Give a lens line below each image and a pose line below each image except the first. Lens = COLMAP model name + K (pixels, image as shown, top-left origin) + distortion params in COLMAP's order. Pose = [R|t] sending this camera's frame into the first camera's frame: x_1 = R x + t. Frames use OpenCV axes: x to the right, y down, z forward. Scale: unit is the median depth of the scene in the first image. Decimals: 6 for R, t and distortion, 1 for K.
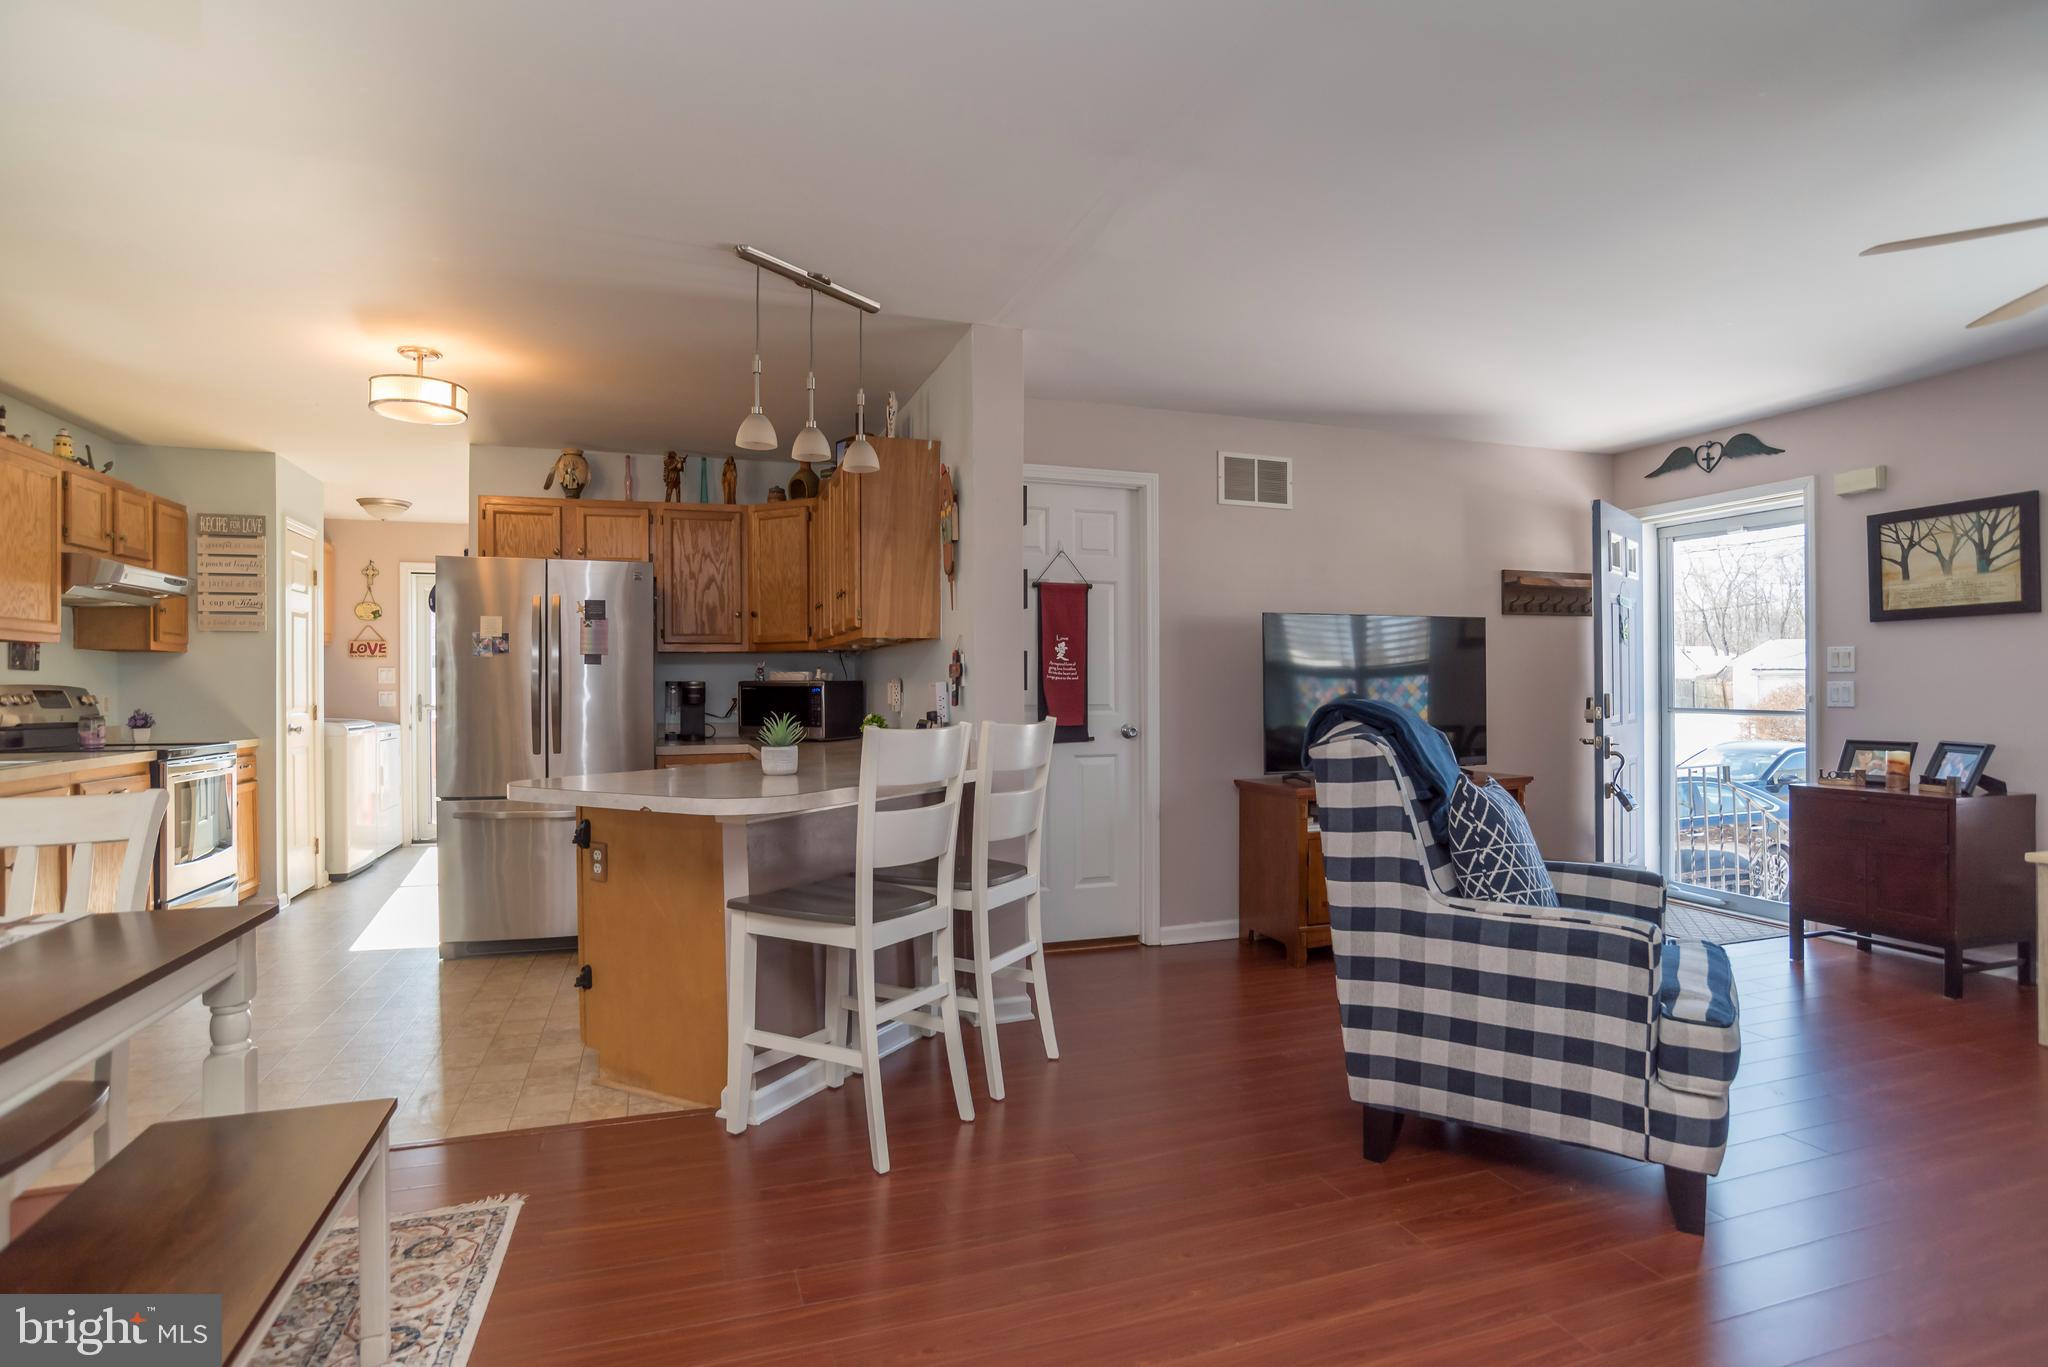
lens RADIAL K [[1050.8, 0, 1020.1], [0, 1050.8, 682.8], [0, 0, 1]] dist [-0.089250, 0.054073]
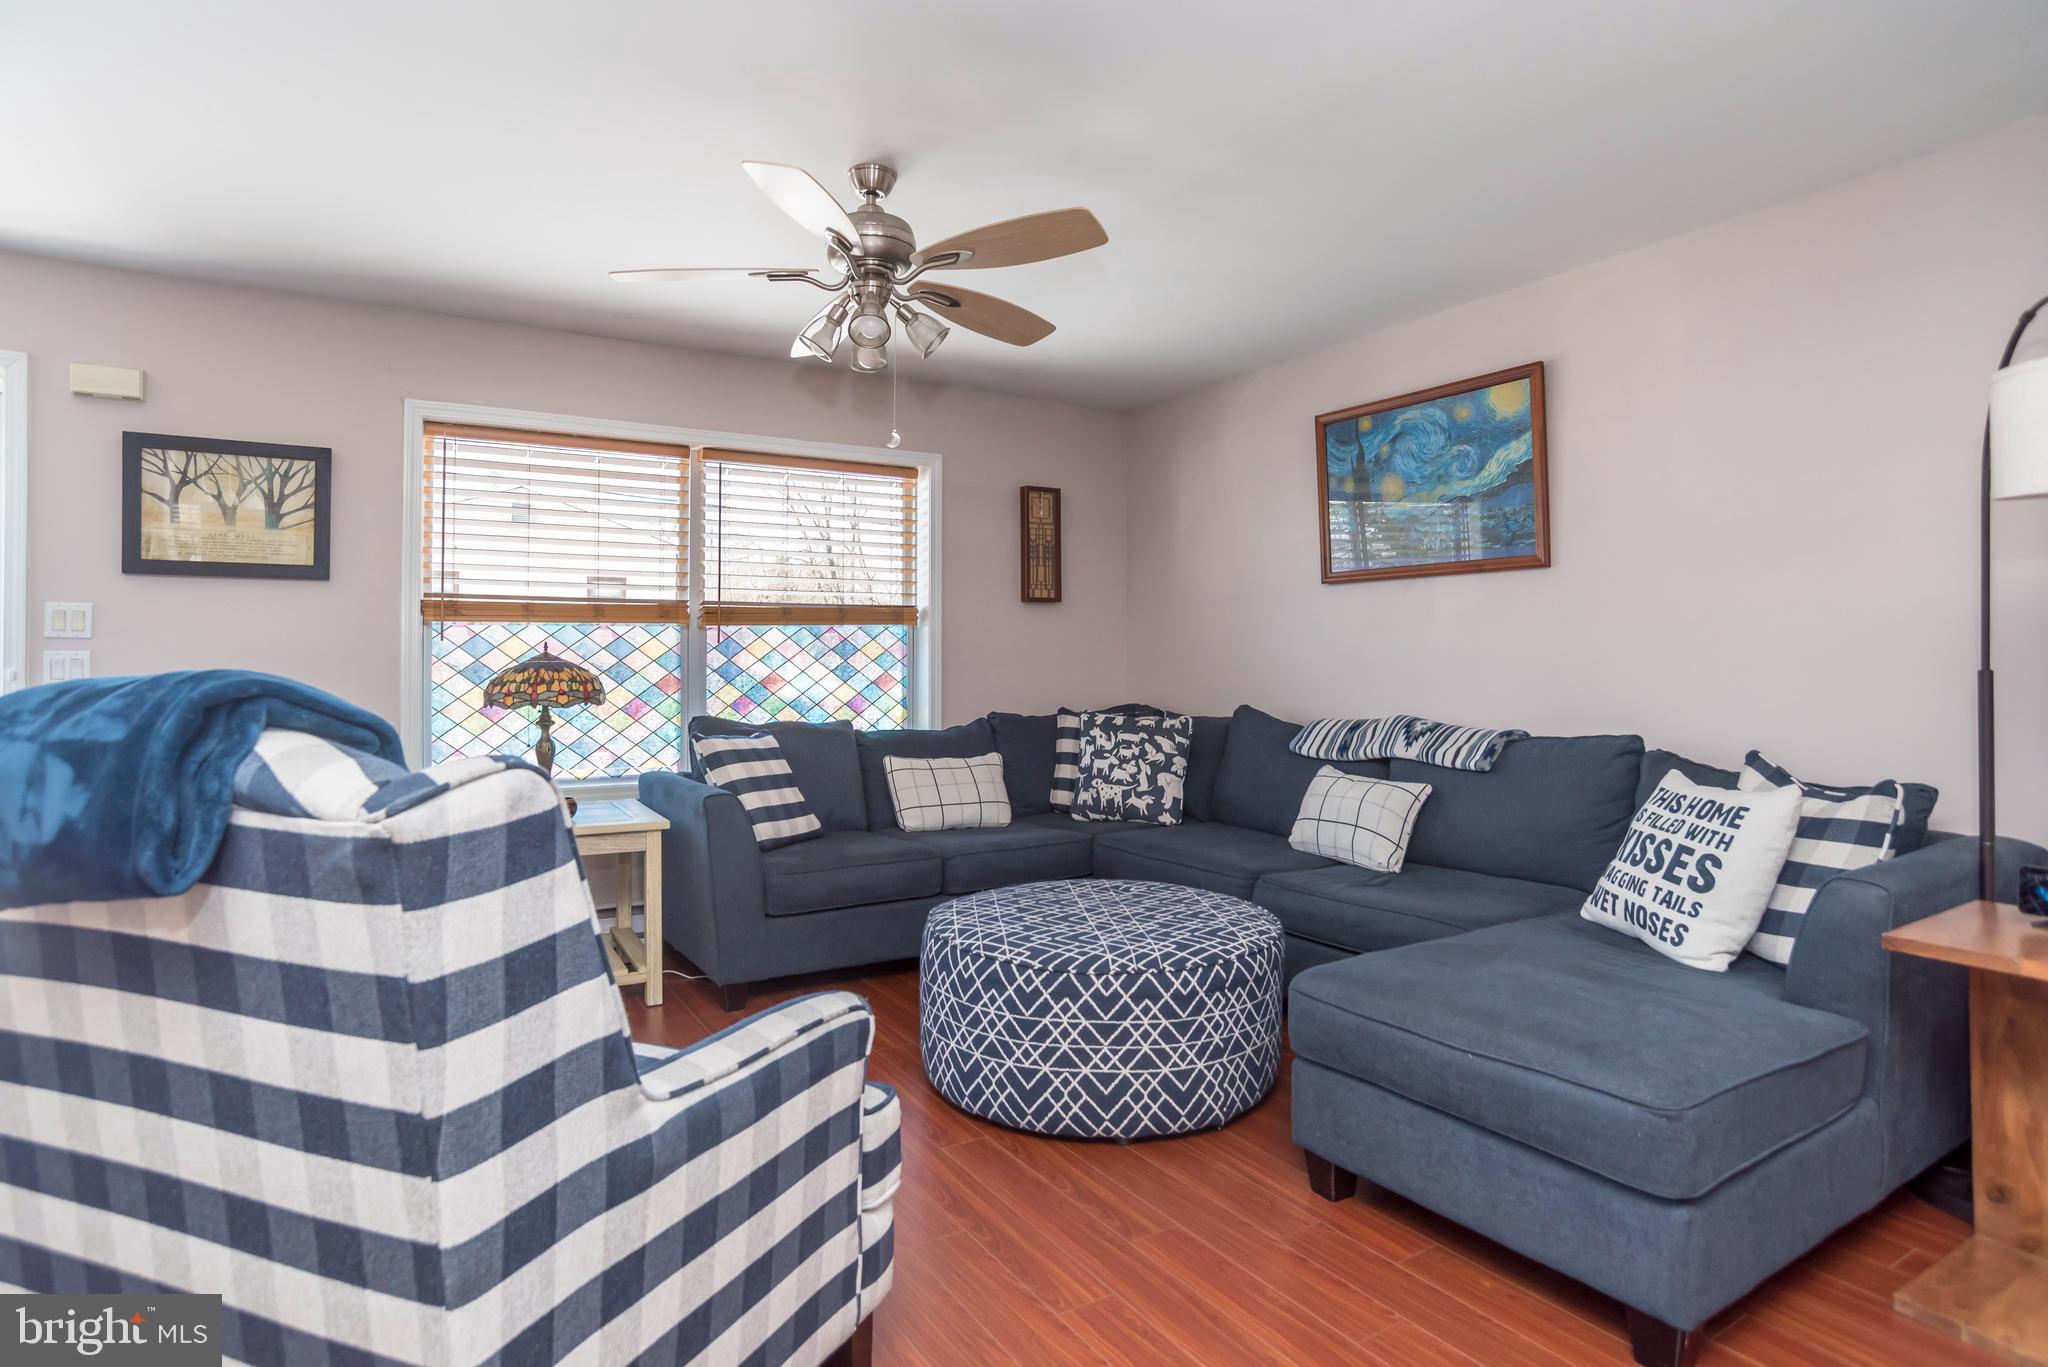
lens RADIAL K [[1076.9, 0, 1027.8], [0, 1076.9, 645.0], [0, 0, 1]] dist [-0.080538, 0.044155]
pose [[-0.236129, 0.017468, 0.971565, -0.061431], [-0.004844, 0.999805, -0.019153, 0.004503], [-0.971710, -0.009229, -0.235999, 0.493597]]
